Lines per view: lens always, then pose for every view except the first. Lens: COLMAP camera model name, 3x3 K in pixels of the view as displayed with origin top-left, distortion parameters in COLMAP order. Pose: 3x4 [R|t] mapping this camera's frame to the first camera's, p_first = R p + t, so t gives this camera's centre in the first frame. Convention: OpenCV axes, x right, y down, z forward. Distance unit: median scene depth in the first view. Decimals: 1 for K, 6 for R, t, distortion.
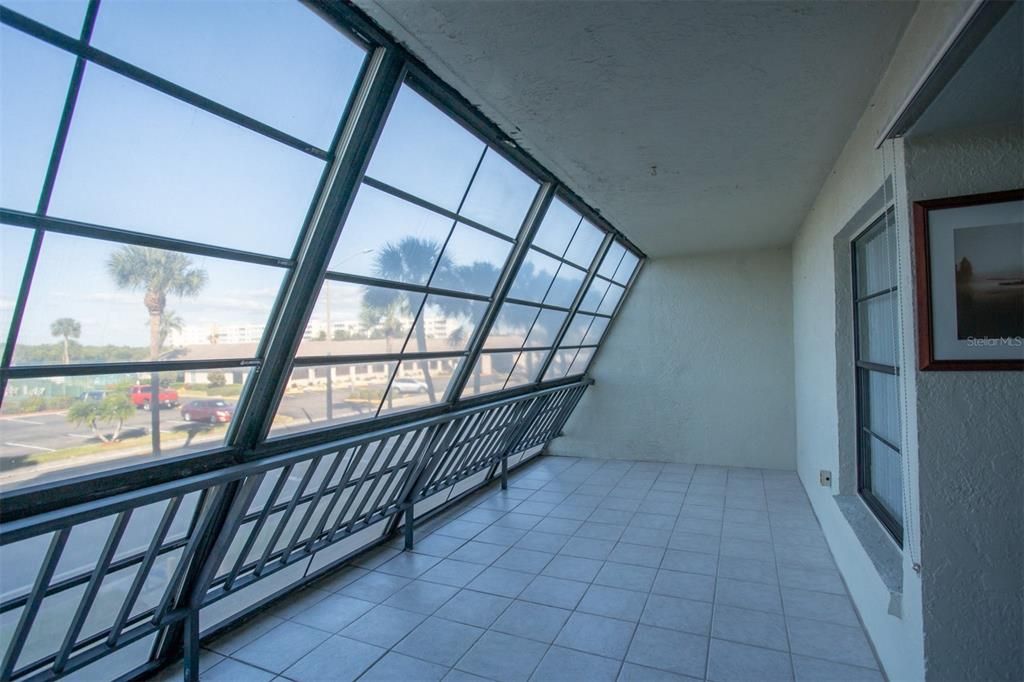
lens RADIAL K [[502.7, 0, 506.8], [0, 502.7, 339.7], [0, 0, 1]] dist [-0.036453, 0.003462]
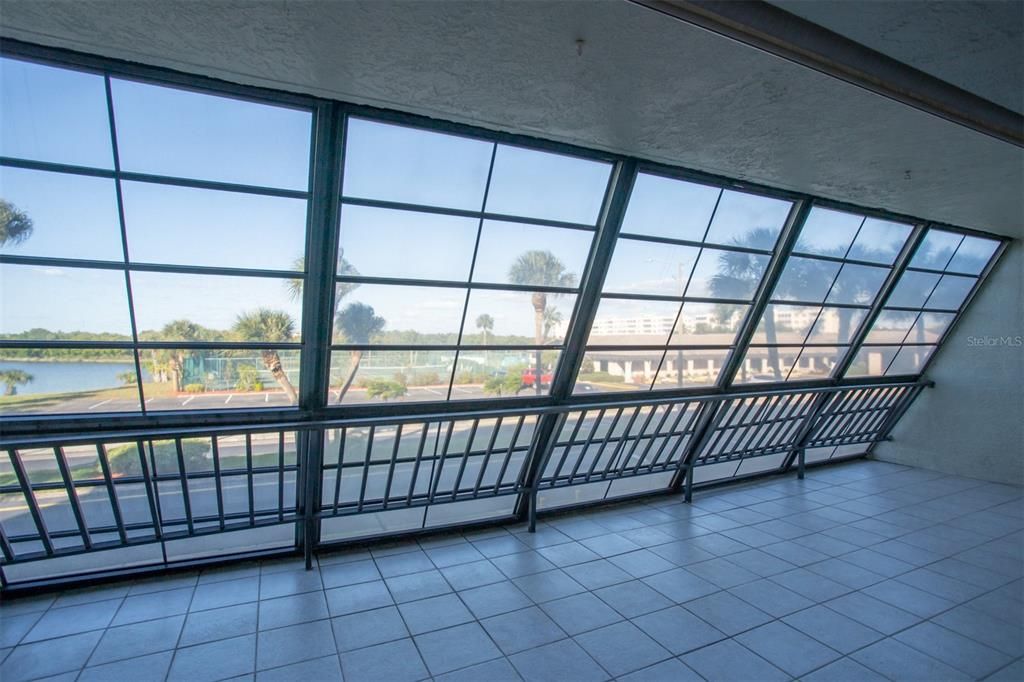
lens RADIAL K [[502.7, 0, 508.1], [0, 502.7, 341.8], [0, 0, 1]] dist [-0.036453, 0.003462]
pose [[0.772710, 0.021278, -0.634402, 0.288261], [-0.009645, 0.999716, 0.021783, -0.006855], [0.634686, -0.010713, 0.772696, -0.297643]]
